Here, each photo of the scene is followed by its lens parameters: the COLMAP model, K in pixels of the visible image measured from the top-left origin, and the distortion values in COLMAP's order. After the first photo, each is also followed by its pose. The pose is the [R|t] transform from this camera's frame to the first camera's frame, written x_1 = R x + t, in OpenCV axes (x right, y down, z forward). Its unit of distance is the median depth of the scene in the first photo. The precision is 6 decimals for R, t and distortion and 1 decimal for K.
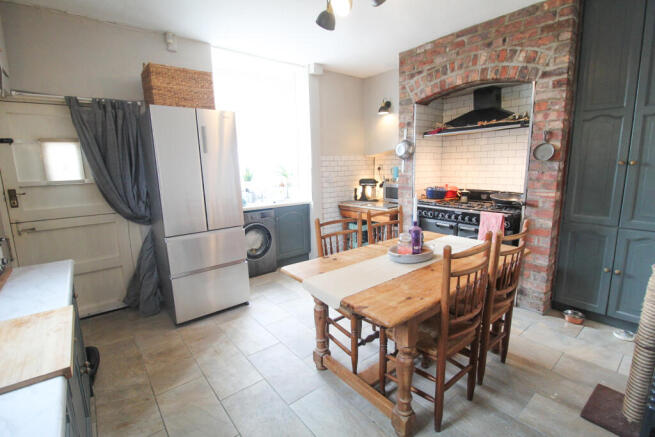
lens RADIAL K [[308.3, 0, 327.5], [0, 308.3, 218.5], [0, 0, 1]] dist [-0.000545, -0.013436]
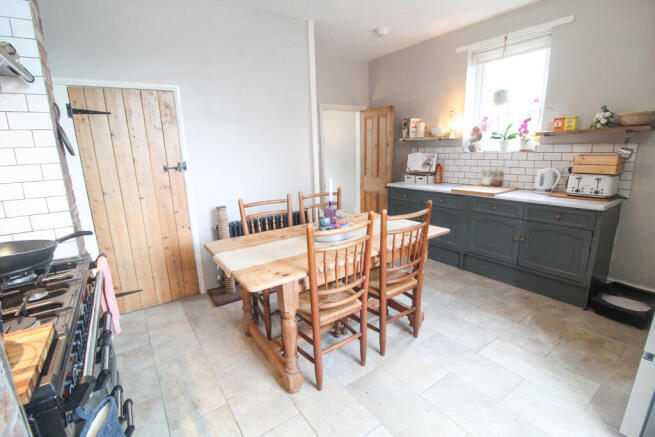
lens RADIAL K [[308.3, 0, 327.5], [0, 308.3, 218.5], [0, 0, 1]] dist [-0.000545, -0.013436]
pose [[-0.997412, 0.042545, 0.057961, 0.165546], [0.062138, 0.915626, 0.397200, -0.254927], [-0.036172, 0.399774, -0.915900, 1.411824]]
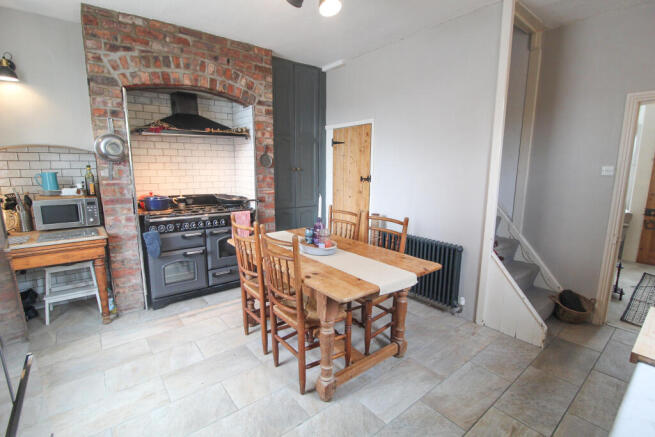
lens RADIAL K [[308.3, 0, 327.5], [0, 308.3, 218.5], [0, 0, 1]] dist [-0.000545, -0.013436]
pose [[-0.007022, -0.148641, 0.988866, -0.609571], [0.167753, 0.974701, 0.147703, -0.110015], [-0.985804, 0.166922, 0.018090, 0.670462]]
